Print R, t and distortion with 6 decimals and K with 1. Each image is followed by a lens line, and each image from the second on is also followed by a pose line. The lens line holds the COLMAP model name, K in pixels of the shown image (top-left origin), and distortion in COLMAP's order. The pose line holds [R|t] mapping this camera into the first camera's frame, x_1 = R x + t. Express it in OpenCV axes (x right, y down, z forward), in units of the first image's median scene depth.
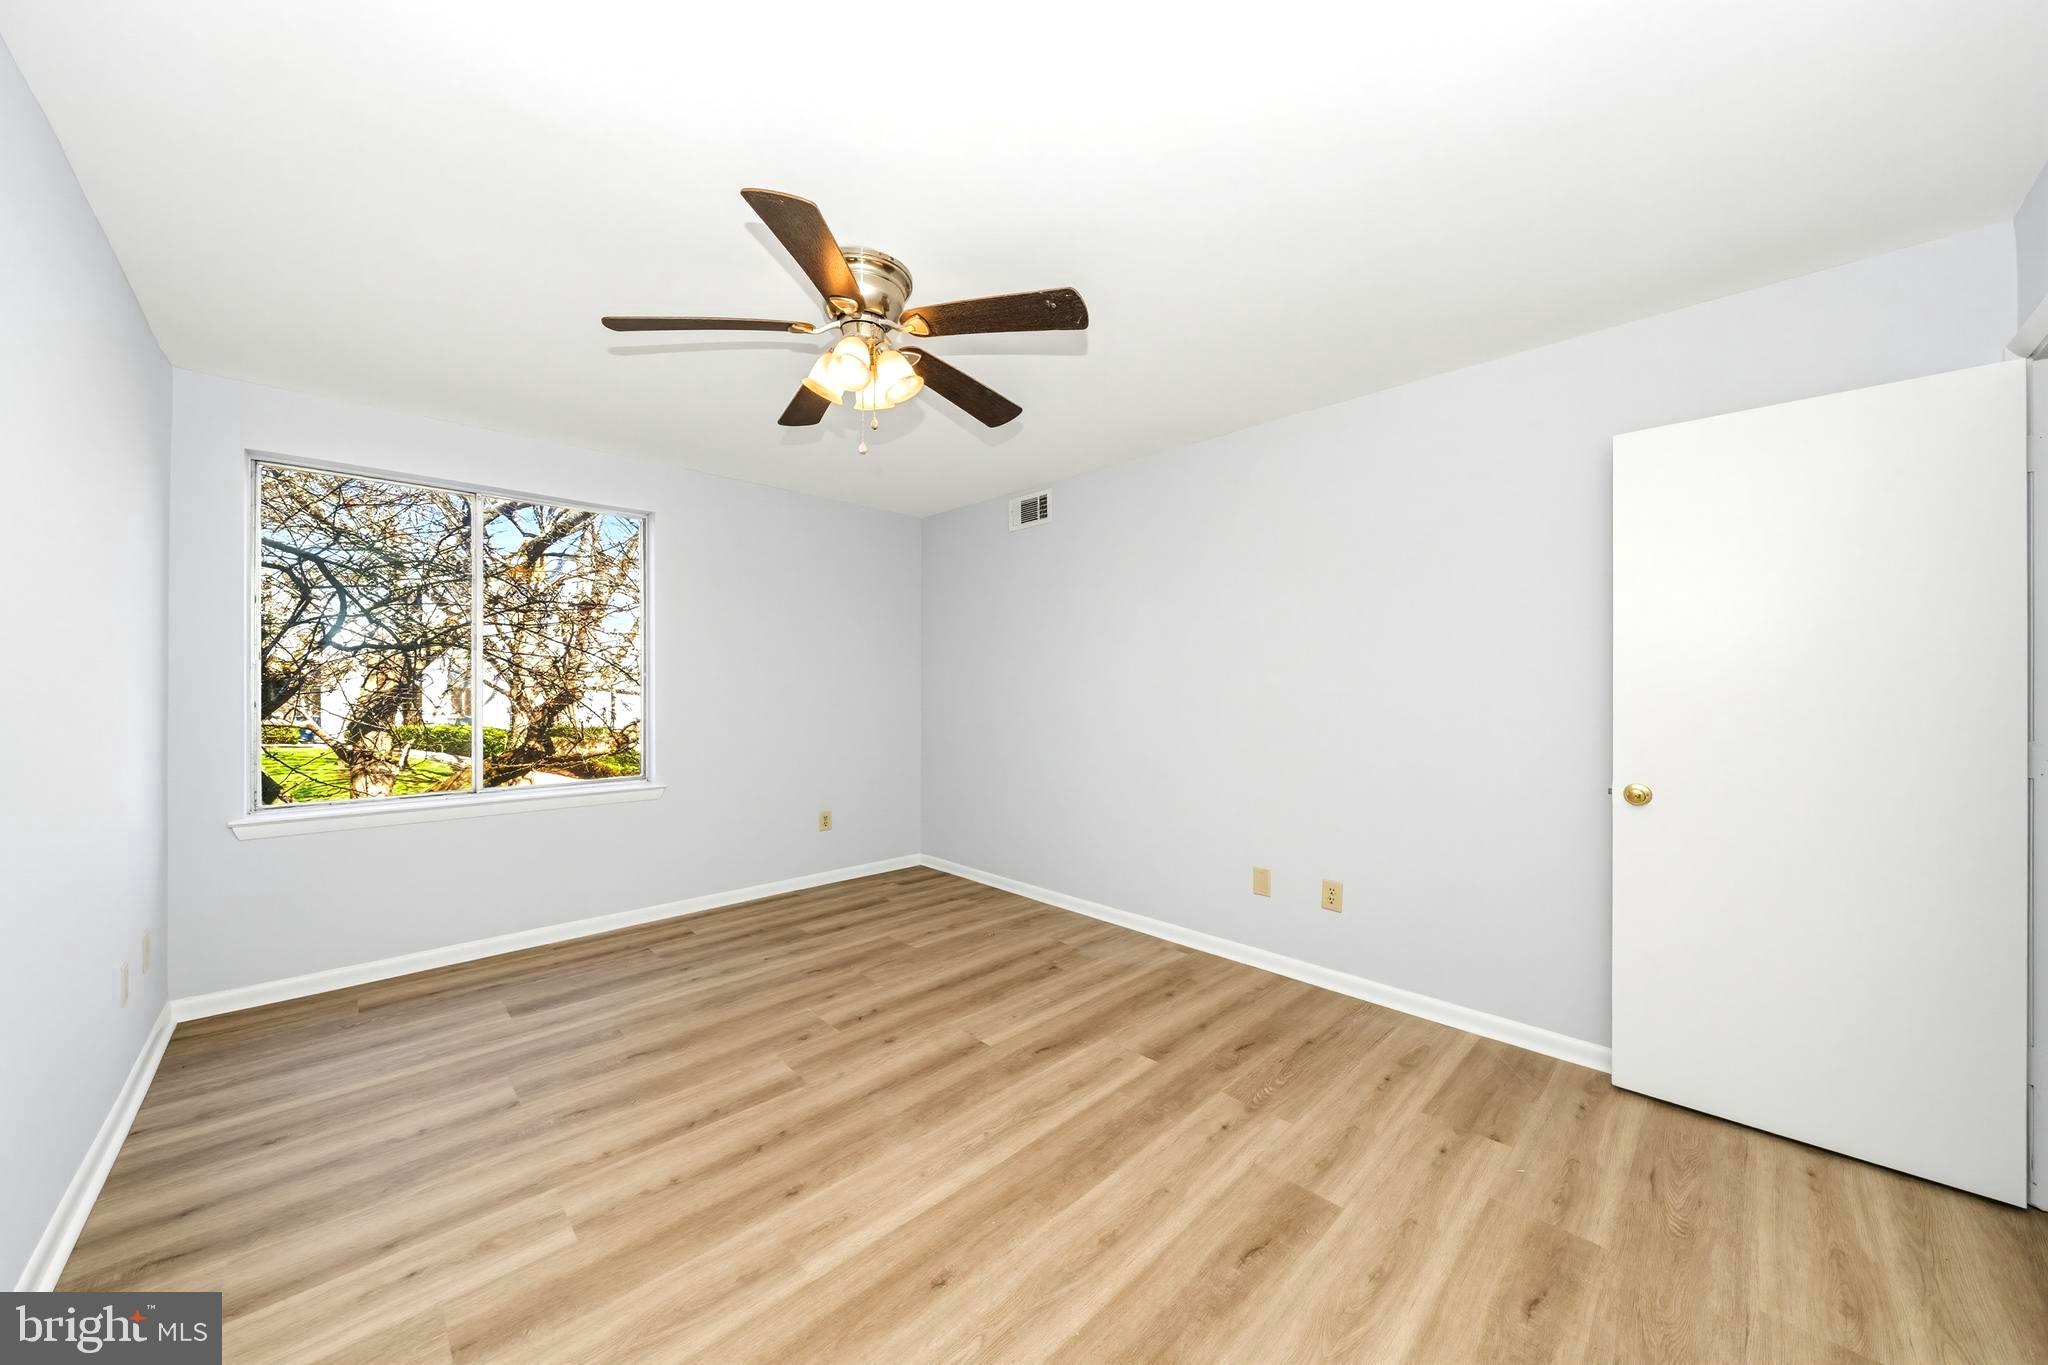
lens RADIAL K [[709.9, 0, 1024.0], [0, 709.9, 682.5], [0, 0, 1]] dist [-0.002488, -0.000199]
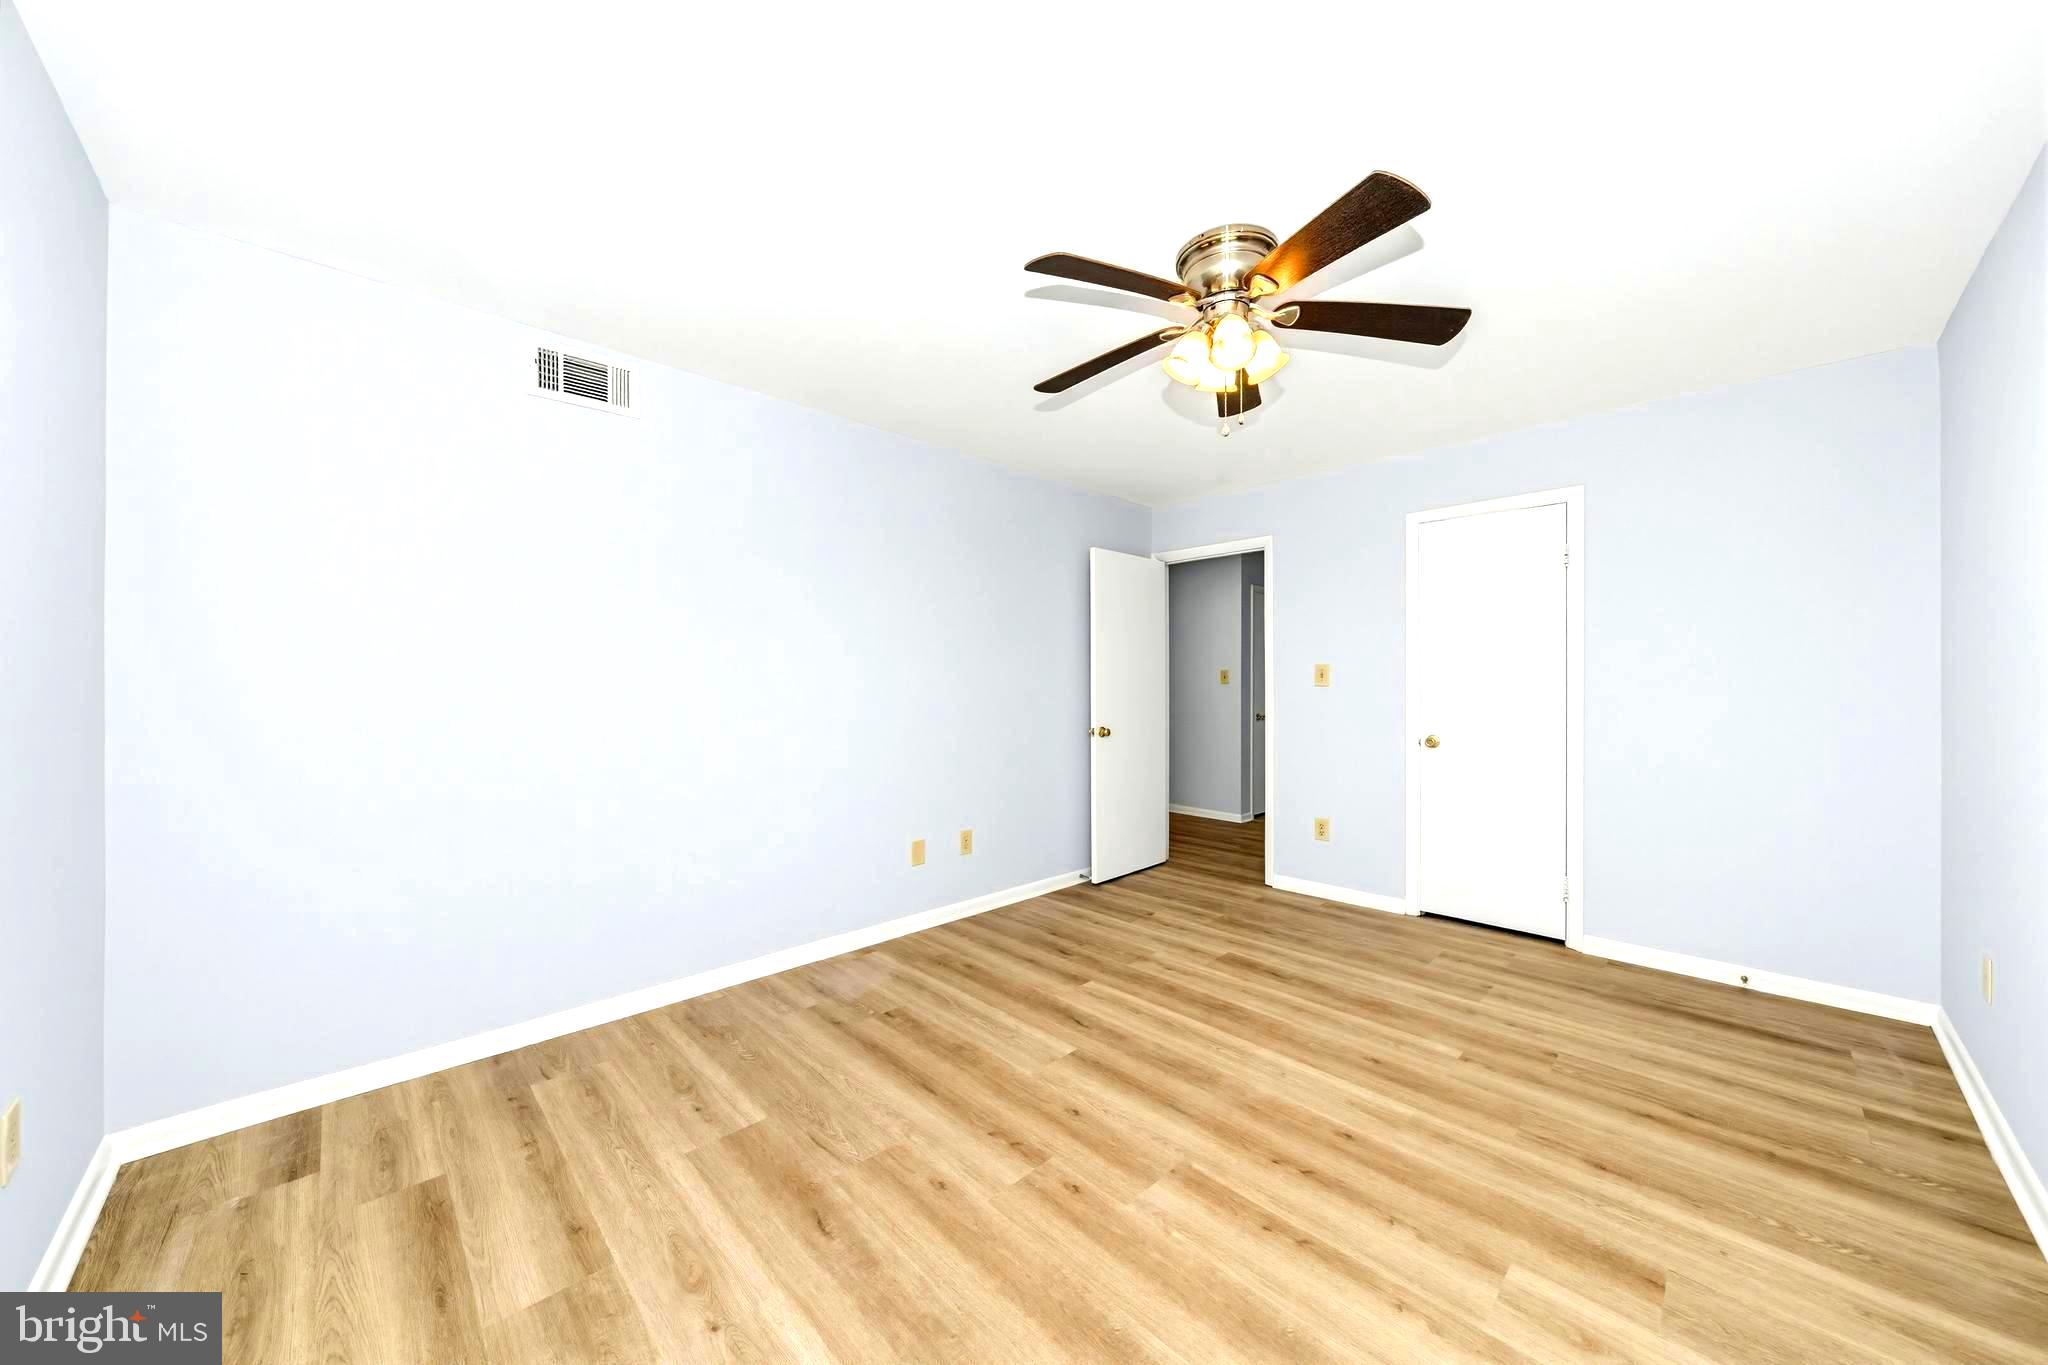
lens RADIAL K [[709.9, 0, 1024.0], [0, 709.9, 682.5], [0, 0, 1]] dist [-0.002488, -0.000199]
pose [[0.012424, -0.005977, 0.999905, -1.024722], [-0.005817, 0.999965, 0.006050, 0.000447], [-0.999906, -0.005892, 0.012389, 1.063760]]
